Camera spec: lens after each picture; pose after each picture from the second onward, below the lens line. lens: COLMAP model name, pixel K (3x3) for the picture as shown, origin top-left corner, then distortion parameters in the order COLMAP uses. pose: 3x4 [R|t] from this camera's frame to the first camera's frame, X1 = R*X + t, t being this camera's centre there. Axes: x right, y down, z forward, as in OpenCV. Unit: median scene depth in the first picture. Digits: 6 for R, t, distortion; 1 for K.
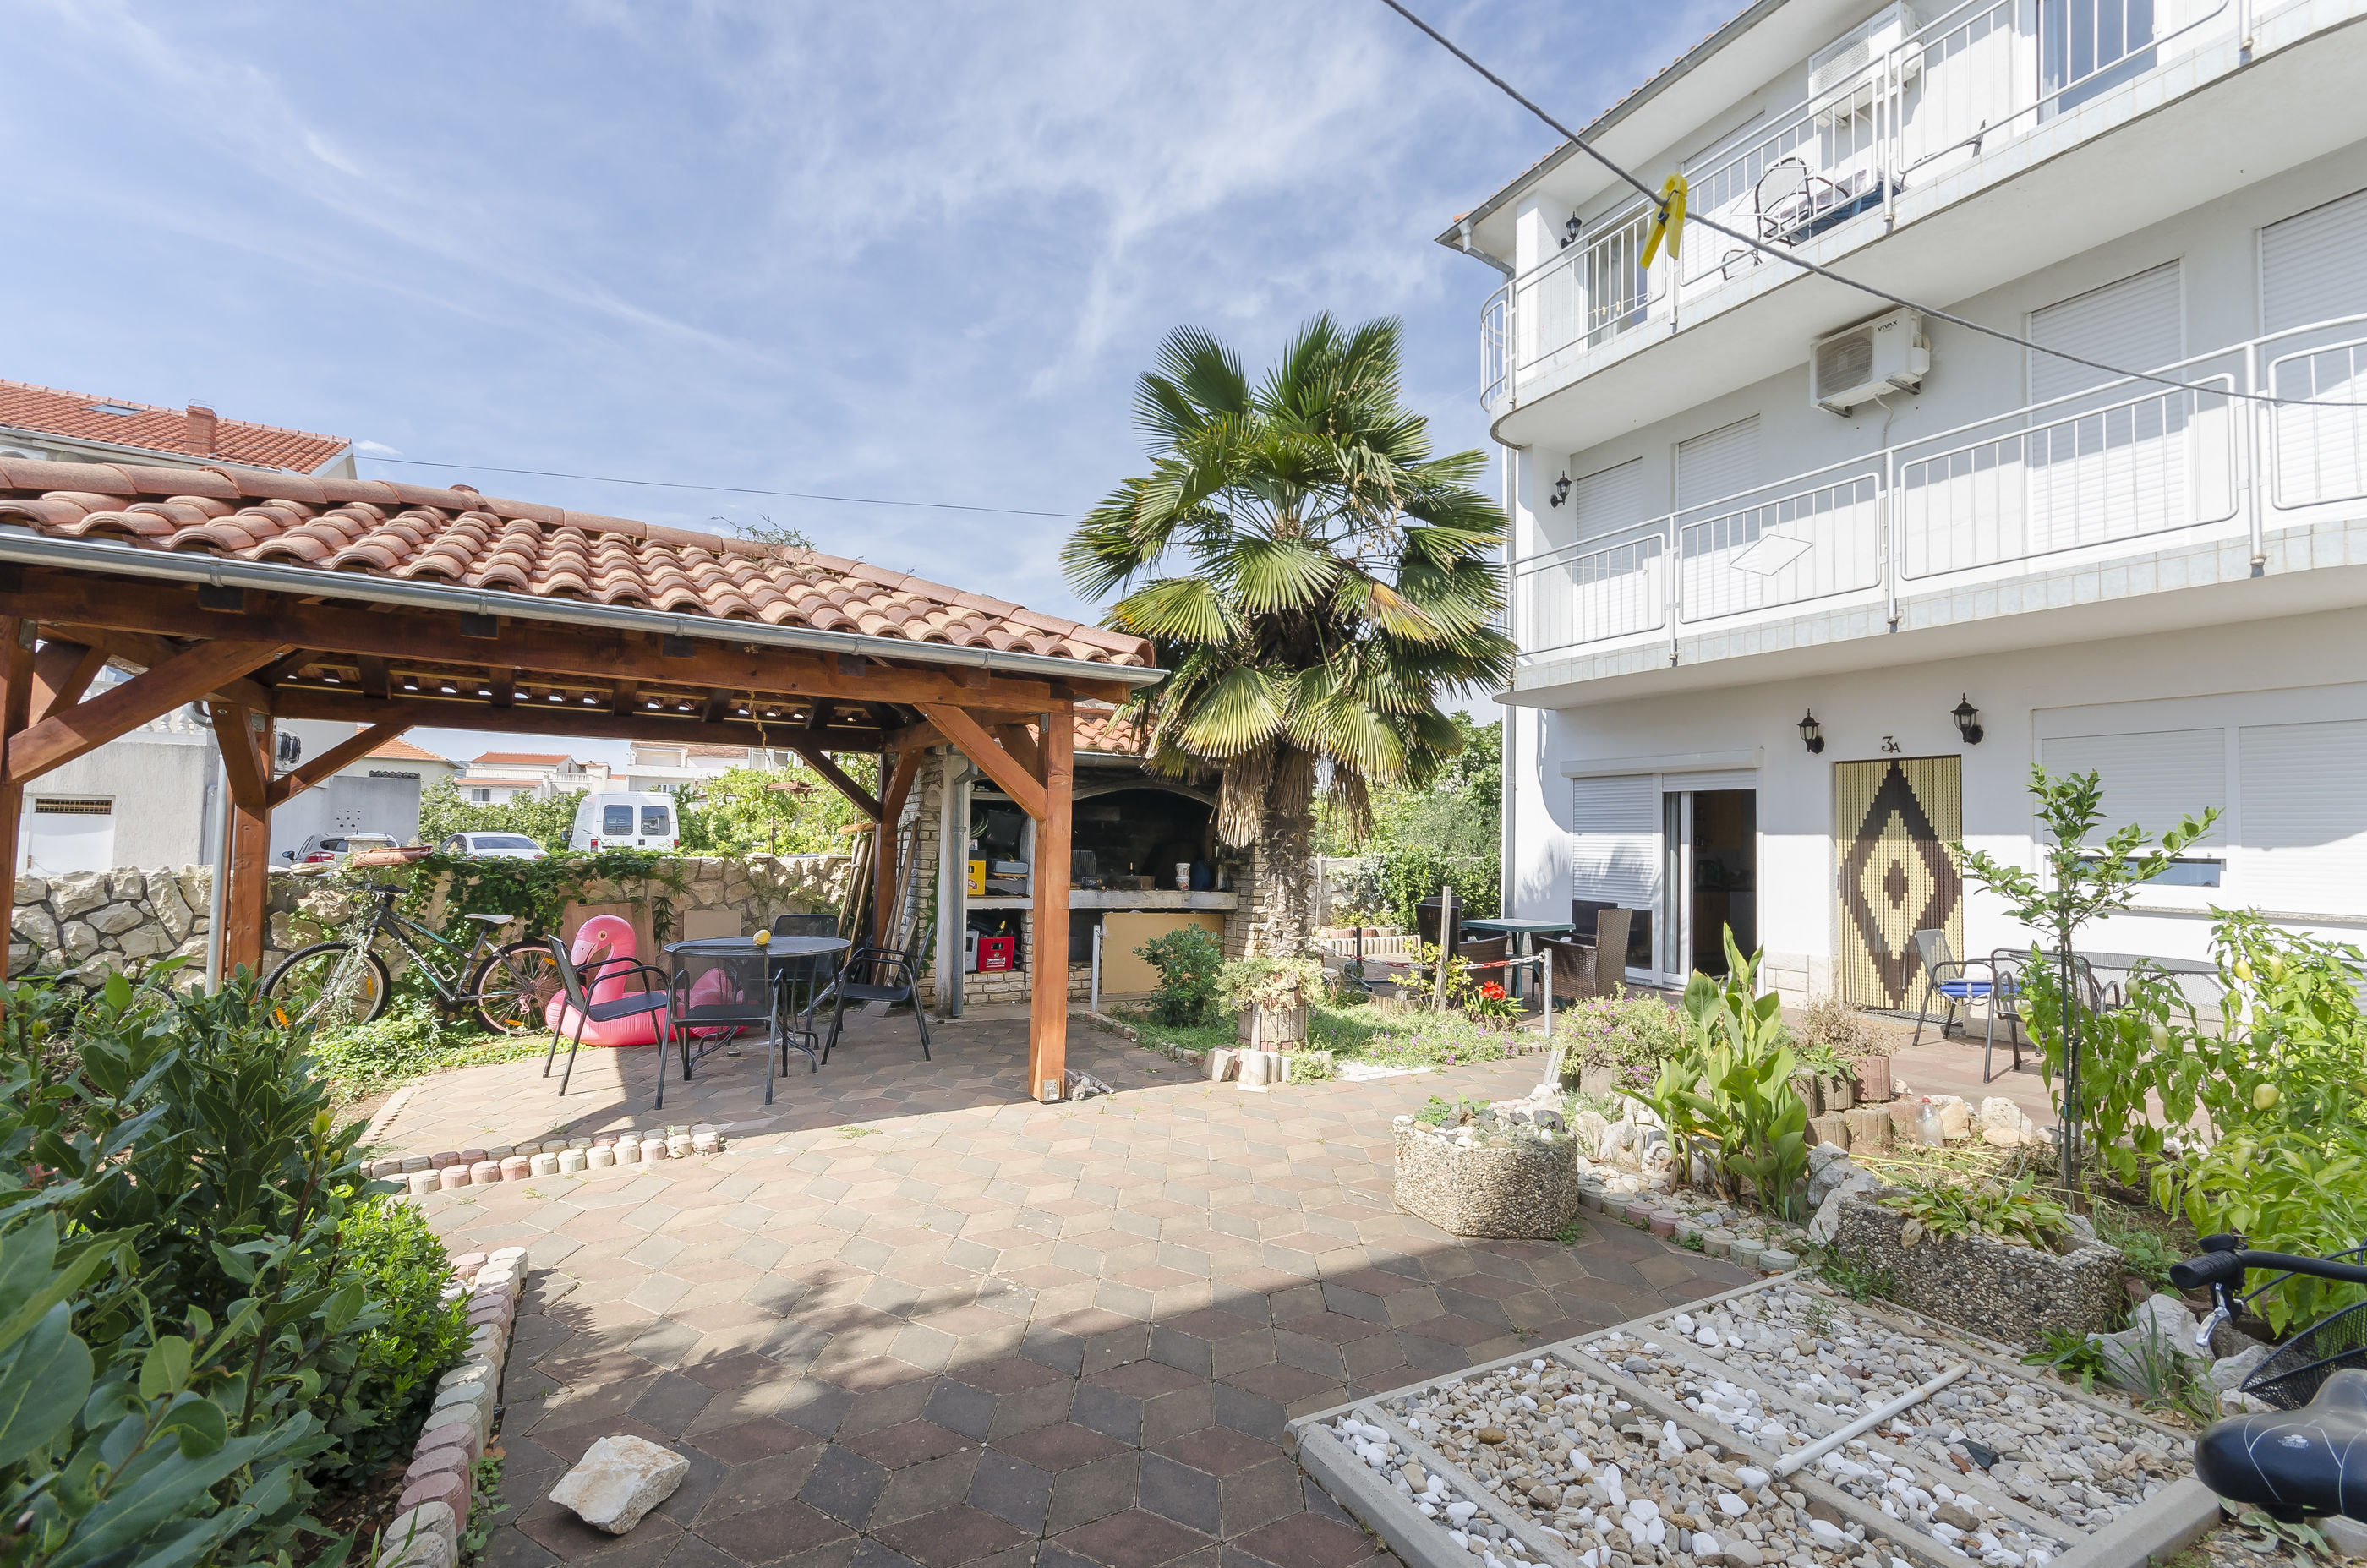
lens RADIAL K [[1022.6, 0, 1176.5], [0, 1022.6, 812.8], [0, 0, 1]] dist [-0.001589, -0.000221]
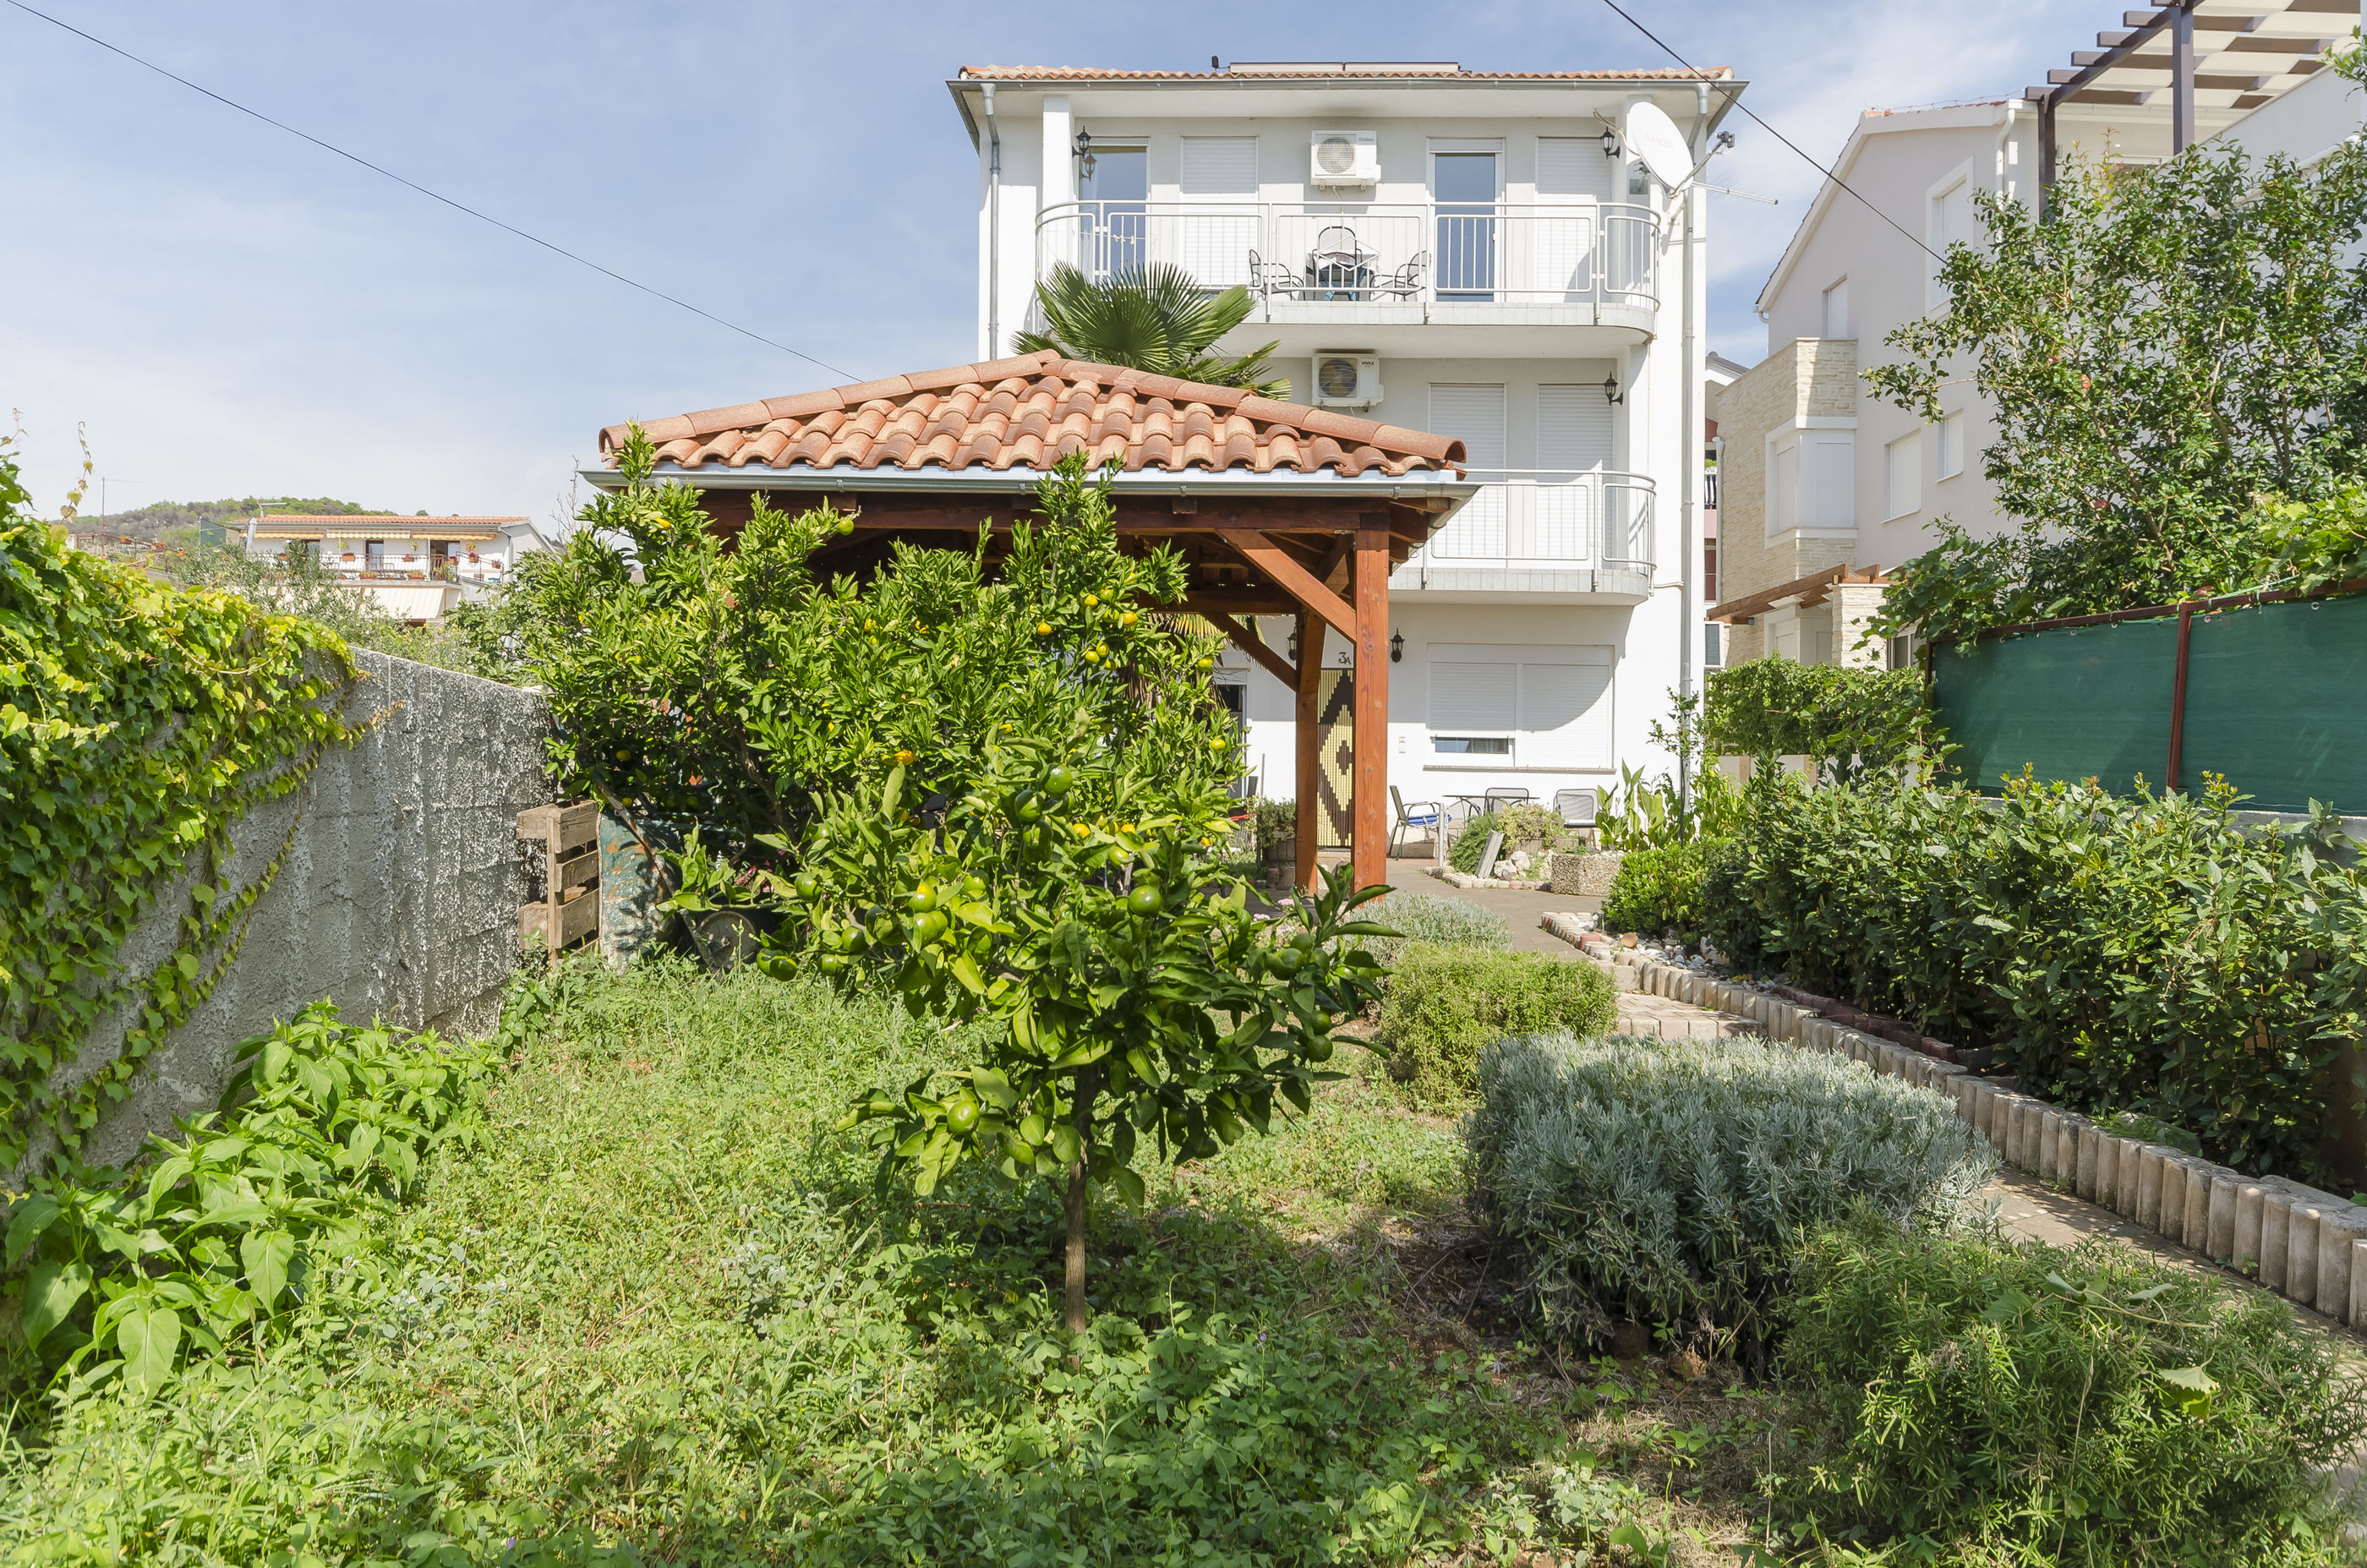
lens RADIAL K [[1723.3, 0, 1183.5], [0, 1723.3, 784.0], [0, 0, 1]] dist [0.014475, 0.001275]
pose [[0.509939, -0.007568, 0.860178, -1.461858], [-0.029789, 0.999206, 0.026451, 0.050354], [-0.859695, -0.039112, 0.509308, -0.023967]]
